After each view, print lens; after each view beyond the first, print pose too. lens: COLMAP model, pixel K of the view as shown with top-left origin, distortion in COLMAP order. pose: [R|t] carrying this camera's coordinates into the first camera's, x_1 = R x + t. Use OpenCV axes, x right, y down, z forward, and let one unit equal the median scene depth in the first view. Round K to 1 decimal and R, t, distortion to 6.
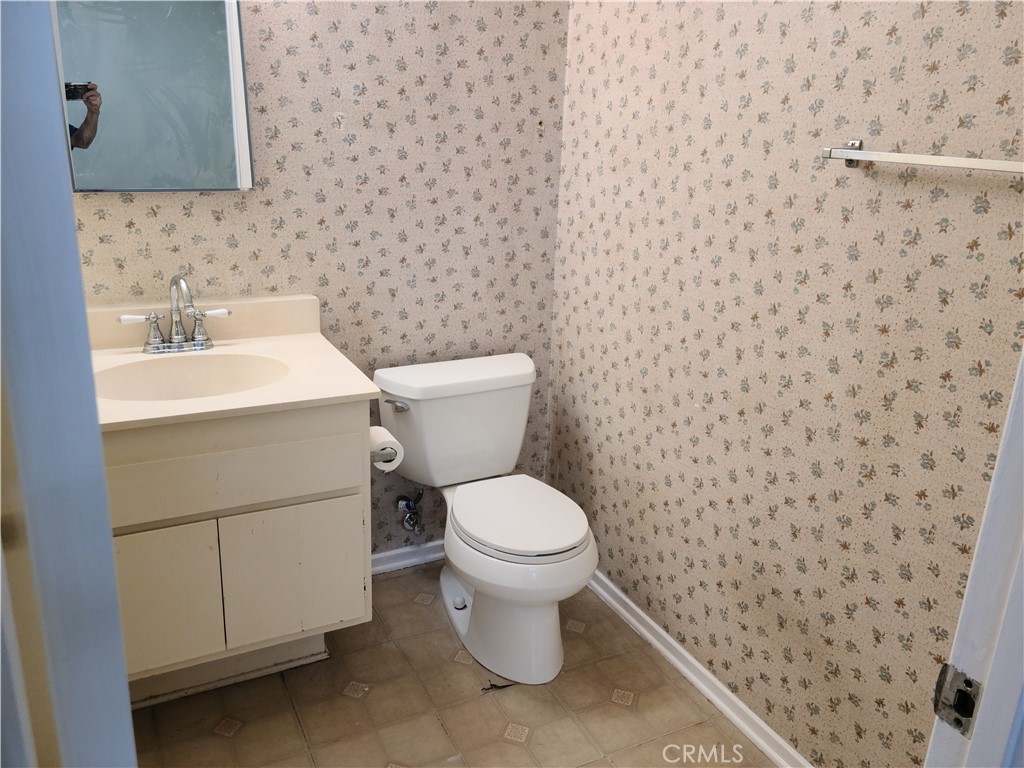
lens RADIAL K [[855.3, 0, 501.3], [0, 855.3, 383.6], [0, 0, 1]] dist [0.105893, -0.116933]
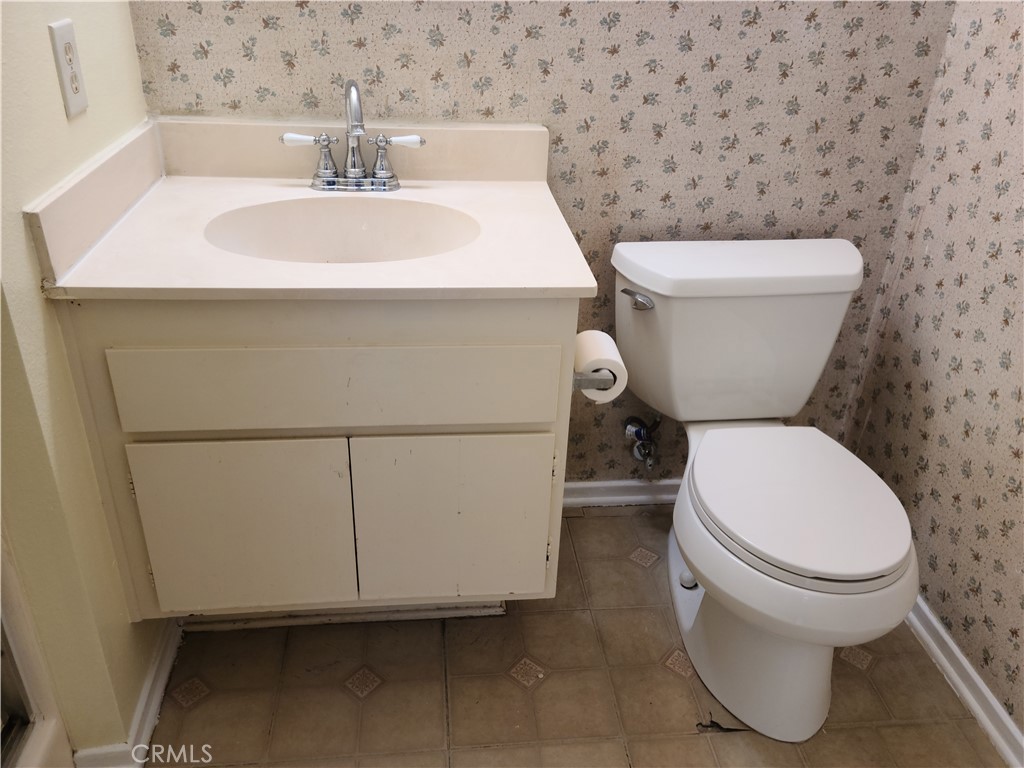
lens RADIAL K [[855.3, 0, 501.3], [0, 855.3, 383.6], [0, 0, 1]] dist [0.105893, -0.116933]
pose [[0.938030, 0.165547, -0.304457, -0.002304], [-0.111032, 0.975779, 0.188488, -0.026405], [0.328286, -0.143003, 0.933691, 0.299730]]
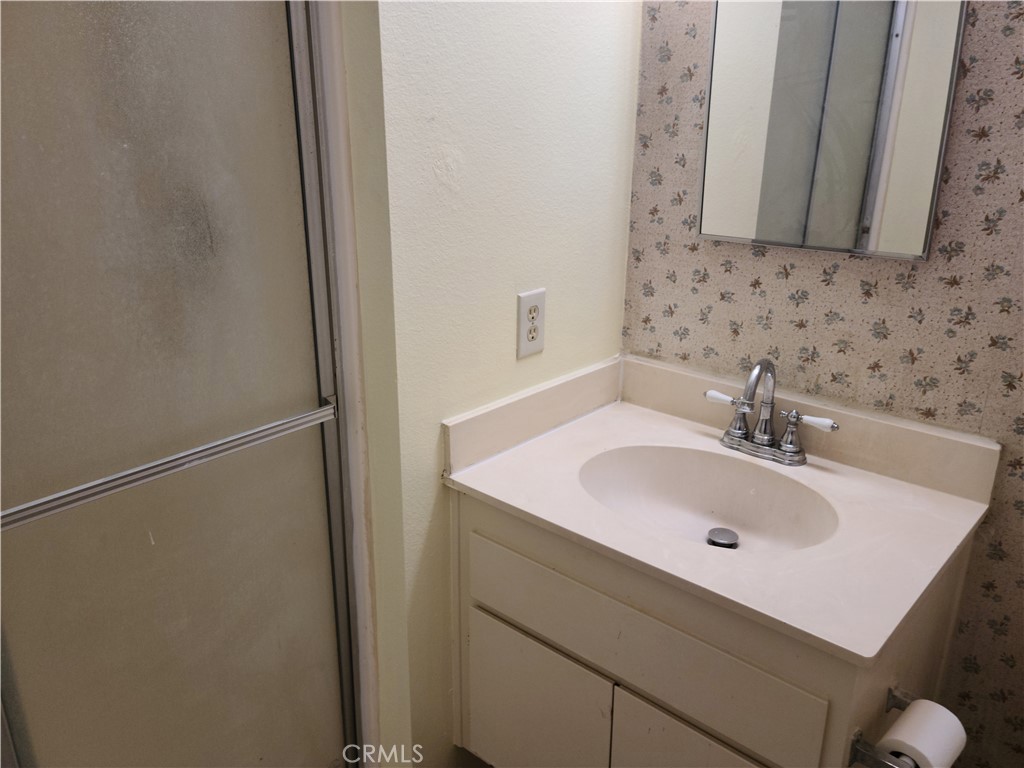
lens RADIAL K [[820.1, 0, 449.6], [0, 820.1, 379.8], [0, 0, 1]] dist [0.089559, -0.075981]
pose [[0.351381, 0.267496, -0.897205, 0.150380], [-0.265919, 0.947362, 0.178305, -0.142708], [0.897674, 0.175931, 0.404017, 0.413760]]
